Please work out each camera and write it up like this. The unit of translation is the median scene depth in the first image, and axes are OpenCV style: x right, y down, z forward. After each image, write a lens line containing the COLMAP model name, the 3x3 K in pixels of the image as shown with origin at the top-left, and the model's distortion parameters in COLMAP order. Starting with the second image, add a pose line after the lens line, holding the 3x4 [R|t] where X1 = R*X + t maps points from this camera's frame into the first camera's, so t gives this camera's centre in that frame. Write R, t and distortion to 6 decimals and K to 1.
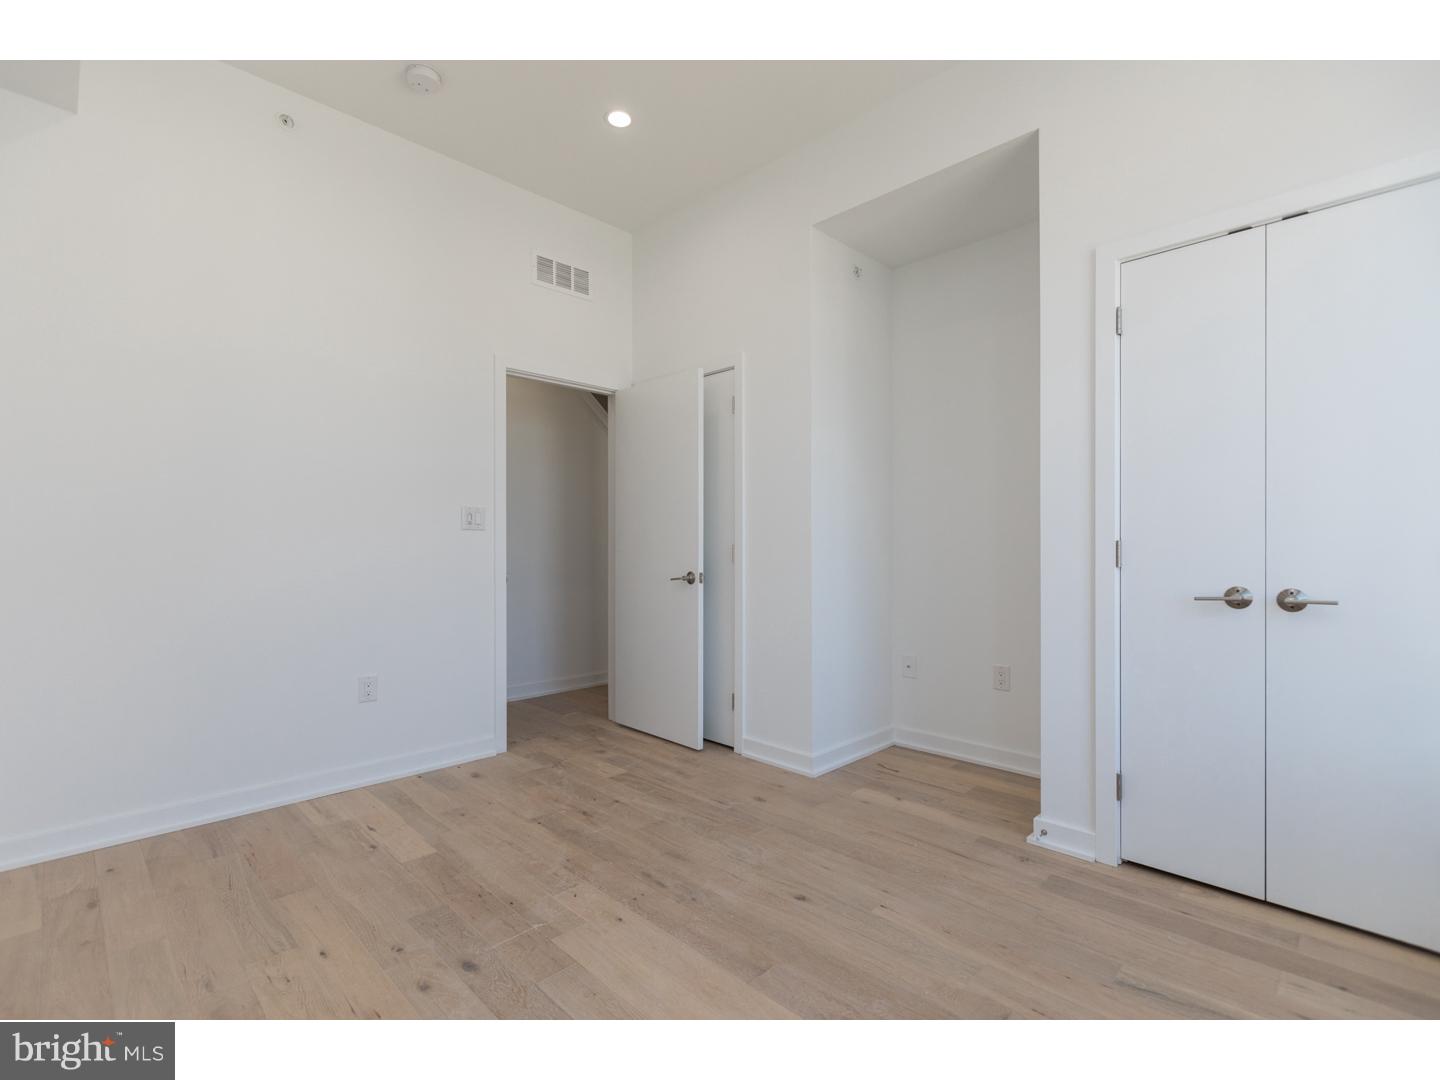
lens RADIAL K [[657.8, 0, 721.6], [0, 657.8, 563.3], [0, 0, 1]] dist [0.000641, -0.000125]
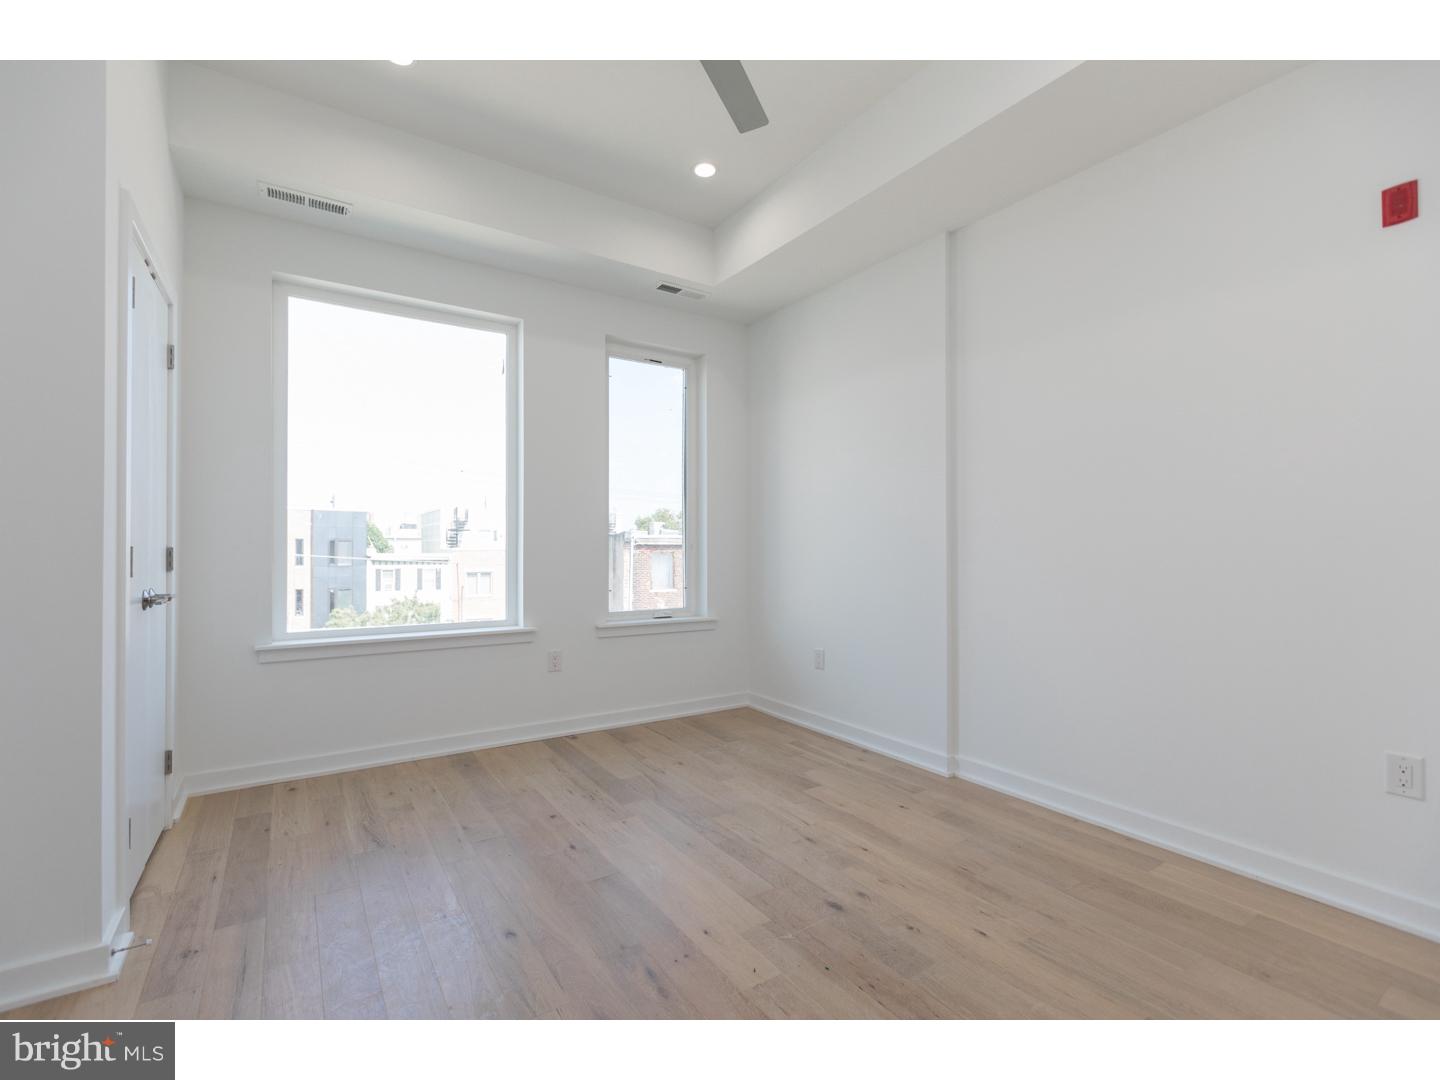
lens RADIAL K [[640.0, 0, 716.2], [0, 640.0, 537.9], [0, 0, 1]] dist [0.000990, -0.000766]
pose [[-0.977879, 0.003491, 0.209141, -0.310571], [0.005050, 0.999963, 0.006918, -0.043794], [-0.209109, 0.007821, -0.977861, 1.614057]]
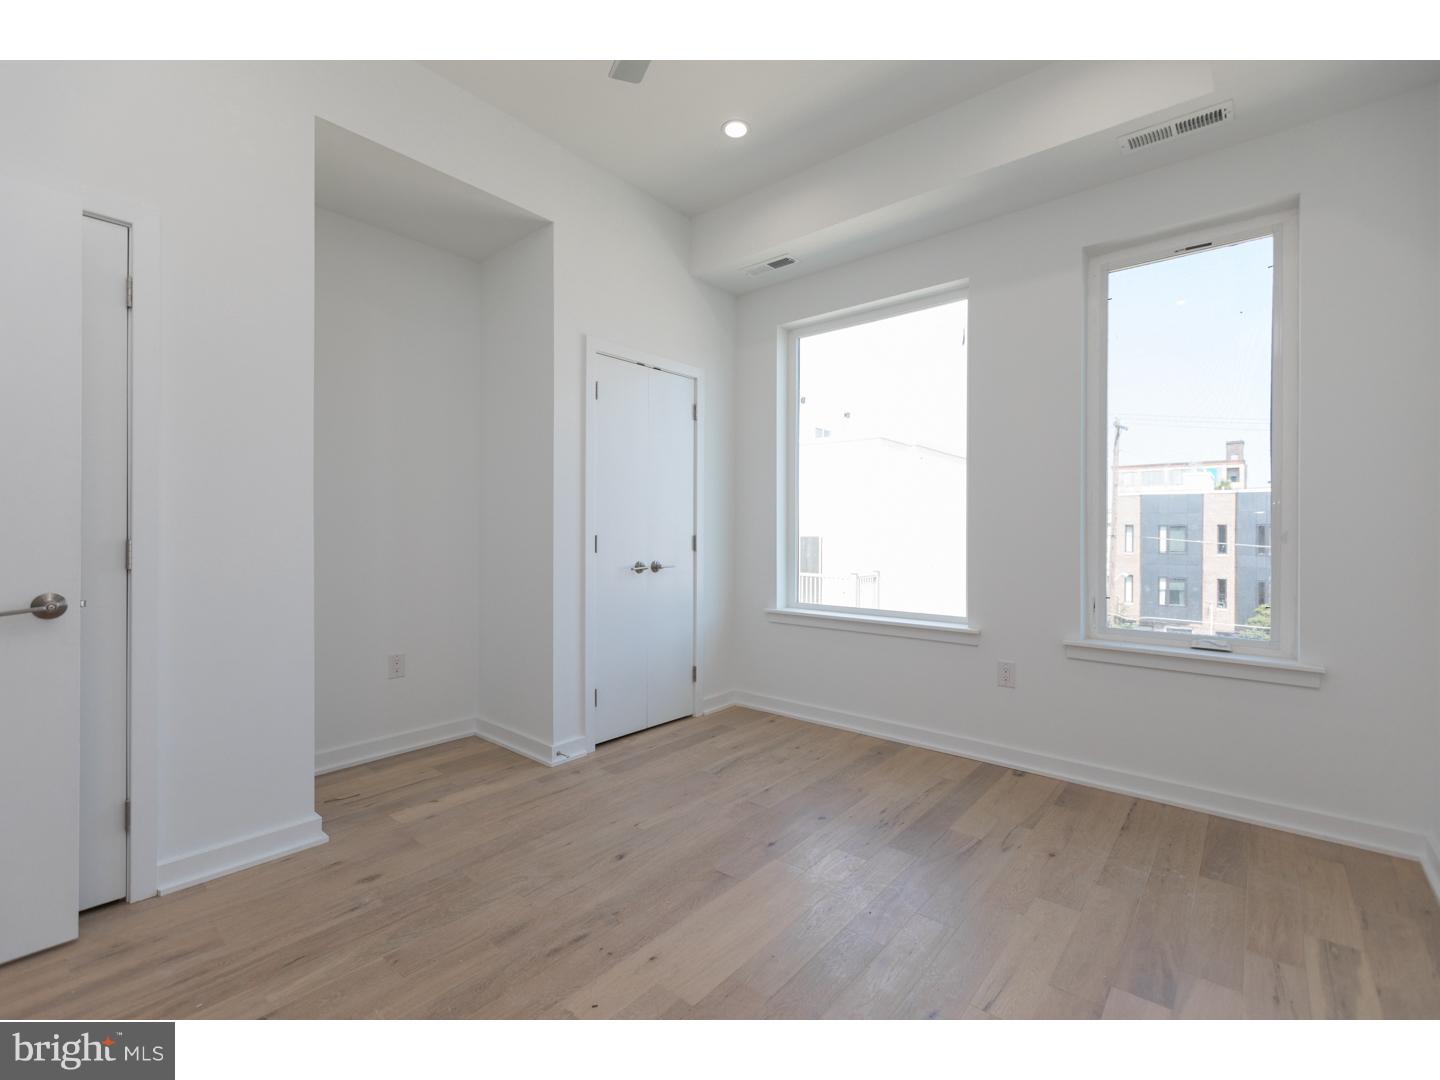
lens RADIAL K [[640.0, 0, 716.2], [0, 640.0, 537.9], [0, 0, 1]] dist [0.000990, -0.000766]
pose [[-0.080019, -0.007450, 0.996765, -0.865739], [0.020300, 0.999752, 0.009102, -0.034562], [-0.996587, 0.020963, -0.079848, 0.814822]]
